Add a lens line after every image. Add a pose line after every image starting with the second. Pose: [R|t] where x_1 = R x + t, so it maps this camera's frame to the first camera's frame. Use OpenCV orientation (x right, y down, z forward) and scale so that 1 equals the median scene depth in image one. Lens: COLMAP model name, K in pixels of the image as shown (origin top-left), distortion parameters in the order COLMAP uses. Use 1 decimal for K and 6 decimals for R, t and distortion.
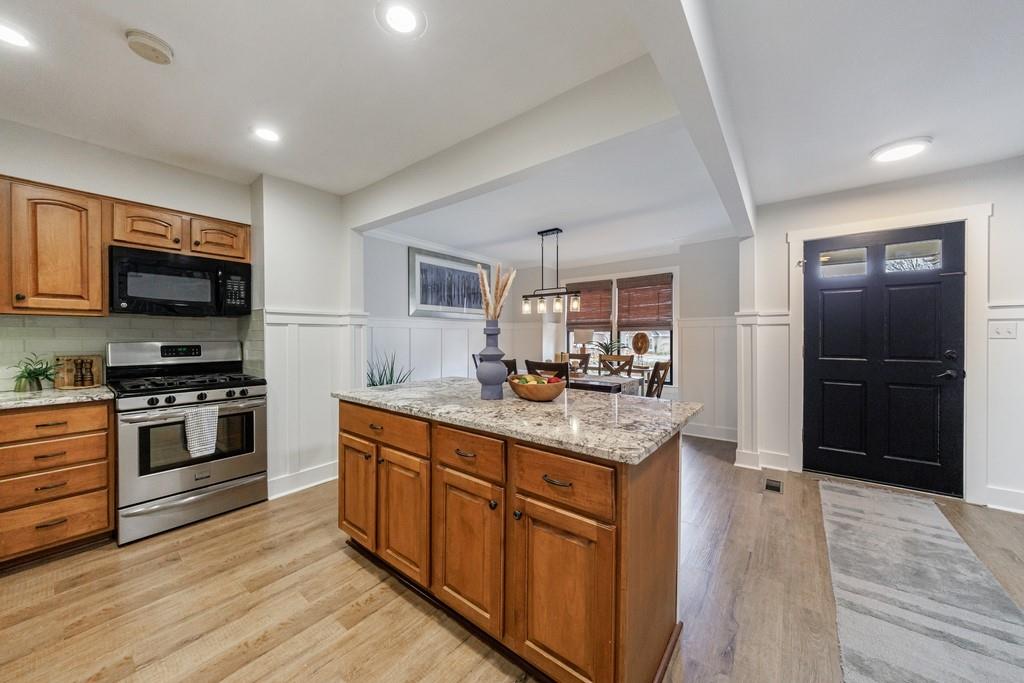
lens RADIAL K [[360.4, 0, 512.2], [0, 360.4, 337.9], [0, 0, 1]] dist [-0.000596, -0.000228]
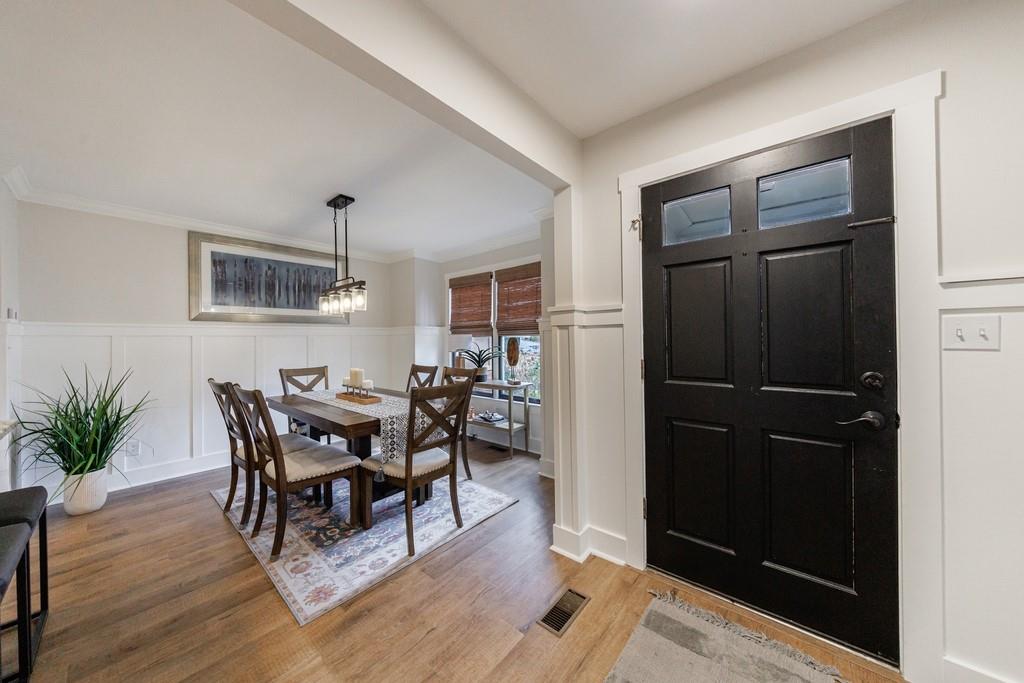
lens RADIAL K [[343.7, 0, 513.1], [0, 343.7, 337.9], [0, 0, 1]] dist [-0.007661, 0.000054]
pose [[0.998950, -0.010736, -0.044534, 0.598779], [0.010357, 0.999908, -0.008740, -0.012594], [0.044624, 0.008270, 0.998970, 0.404406]]
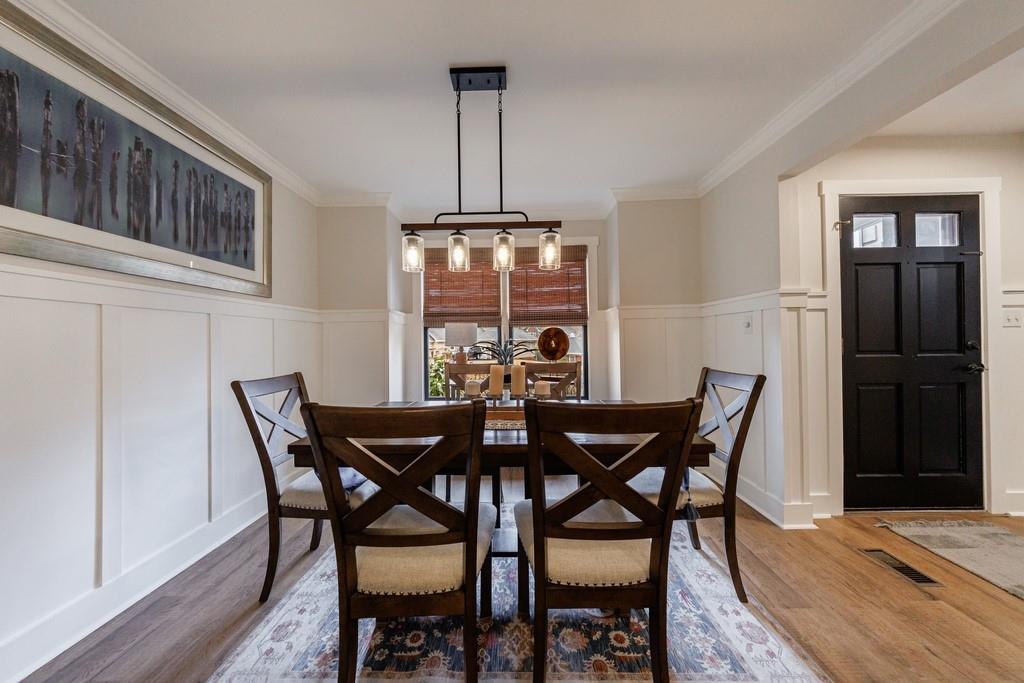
lens RADIAL K [[343.7, 0, 513.1], [0, 343.7, 337.9], [0, 0, 1]] dist [-0.007661, 0.000054]
pose [[0.800743, -0.002377, 0.599003, -0.129032], [0.014908, 0.999761, -0.015960, 0.019667], [-0.598823, 0.021710, 0.800587, 0.821404]]
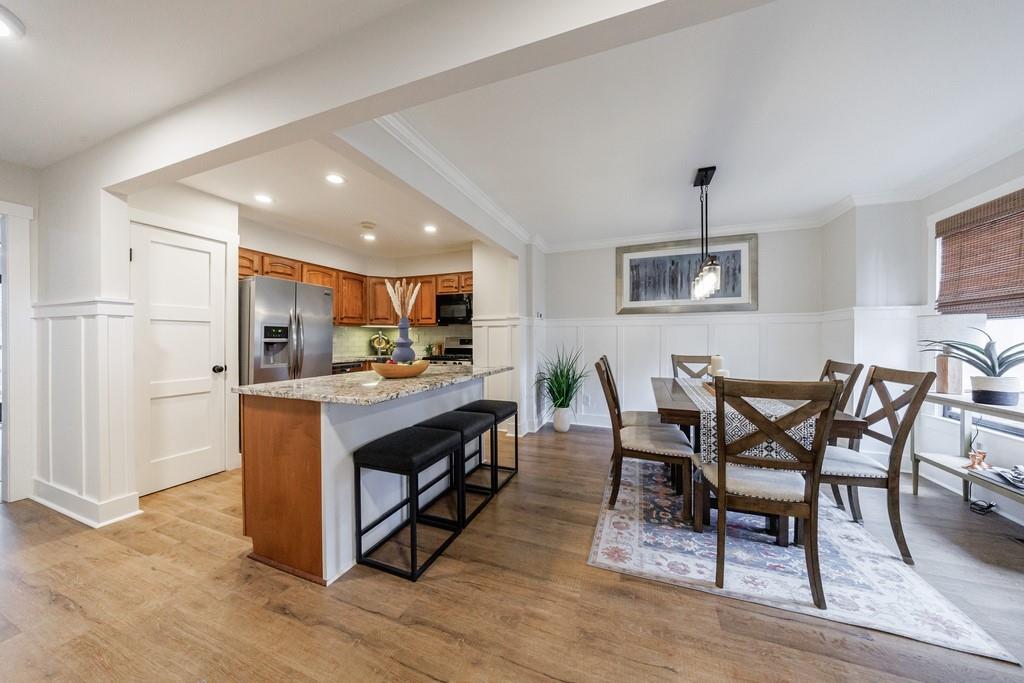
lens RADIAL K [[338.1, 0, 509.7], [0, 338.1, 339.3], [0, 0, 1]] dist [-0.005096, -0.000131]
pose [[0.280852, 0.001596, -0.959750, 0.761682], [-0.004254, 0.999991, 0.000418, 0.015933], [0.959742, 0.003965, 0.280856, 0.585579]]
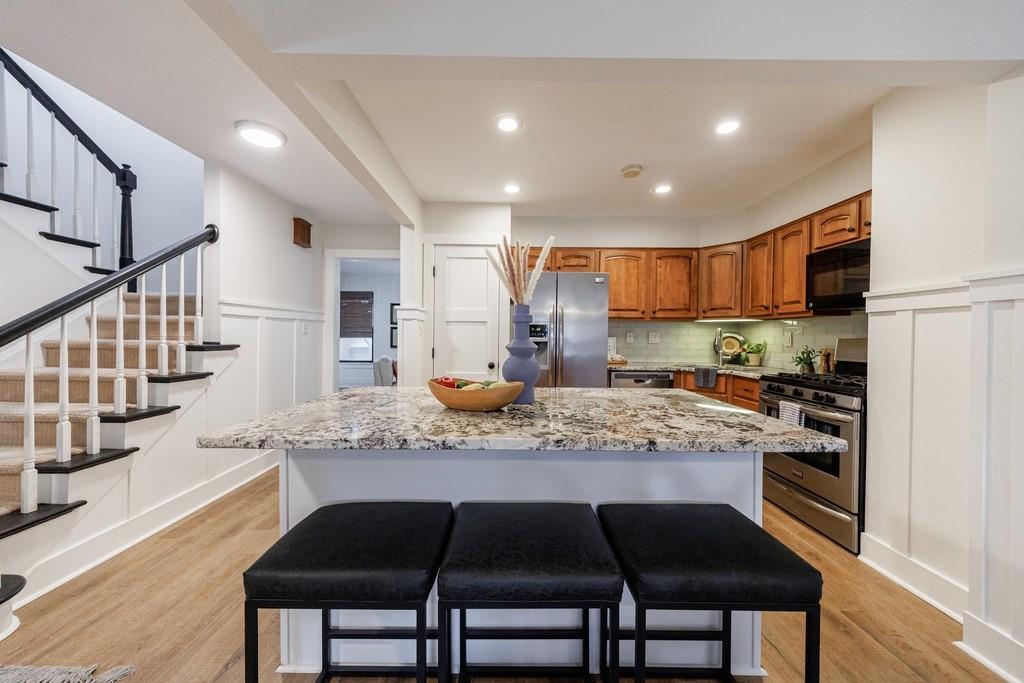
lens RADIAL K [[353.6, 0, 508.7], [0, 353.6, 339.5], [0, 0, 1]] dist [-0.001295, -0.000160]
pose [[-0.793145, 0.001104, -0.609032, 0.250642], [-0.011469, 0.999794, 0.016749, 0.006977], [0.608925, 0.020269, -0.792969, 0.919553]]
